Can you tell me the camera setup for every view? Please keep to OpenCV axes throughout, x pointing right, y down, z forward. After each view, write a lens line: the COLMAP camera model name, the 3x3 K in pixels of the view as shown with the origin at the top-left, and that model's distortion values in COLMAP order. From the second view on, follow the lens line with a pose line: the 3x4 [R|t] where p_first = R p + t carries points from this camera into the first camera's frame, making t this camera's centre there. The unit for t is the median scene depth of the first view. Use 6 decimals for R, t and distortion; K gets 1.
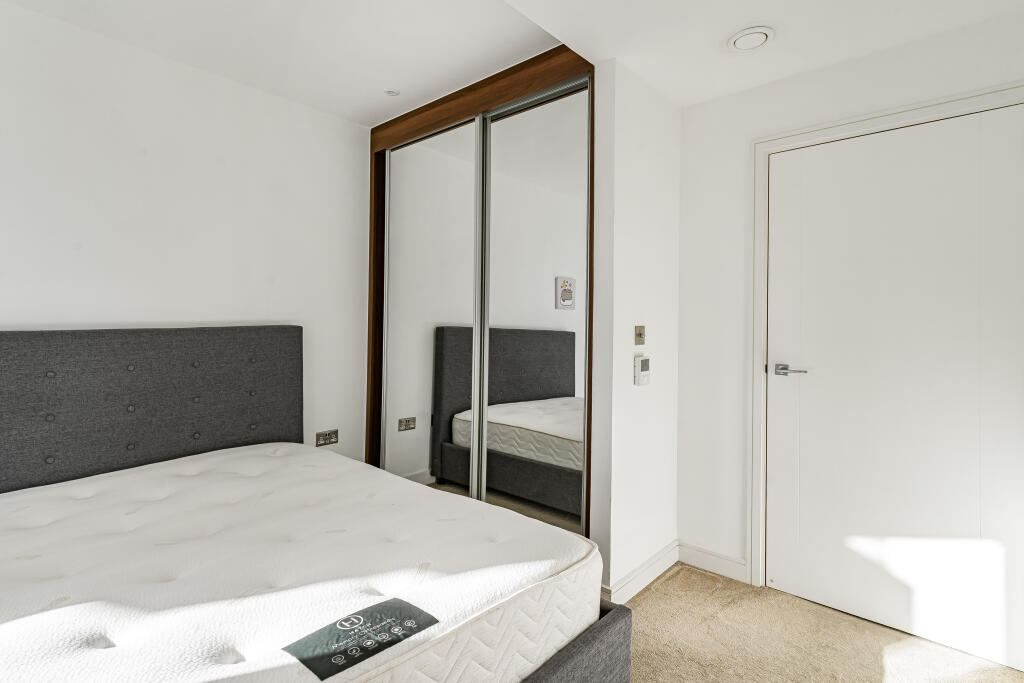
lens RADIAL K [[498.4, 0, 517.1], [0, 498.4, 337.8], [0, 0, 1]] dist [0.002117, 0.000056]
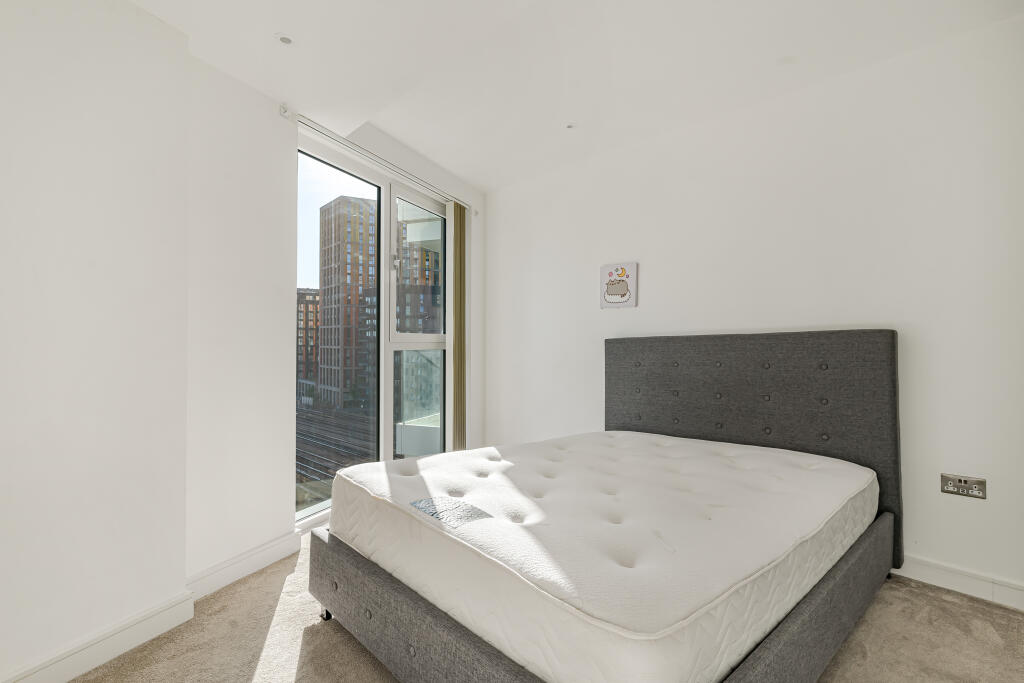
lens RADIAL K [[498.4, 0, 517.6], [0, 498.4, 338.1], [0, 0, 1]] dist [0.002117, 0.000056]
pose [[-0.158550, 0.004706, -0.987340, 0.505826], [-0.006464, 0.999962, 0.005804, -0.010817], [0.987330, 0.007302, -0.158514, 0.594776]]
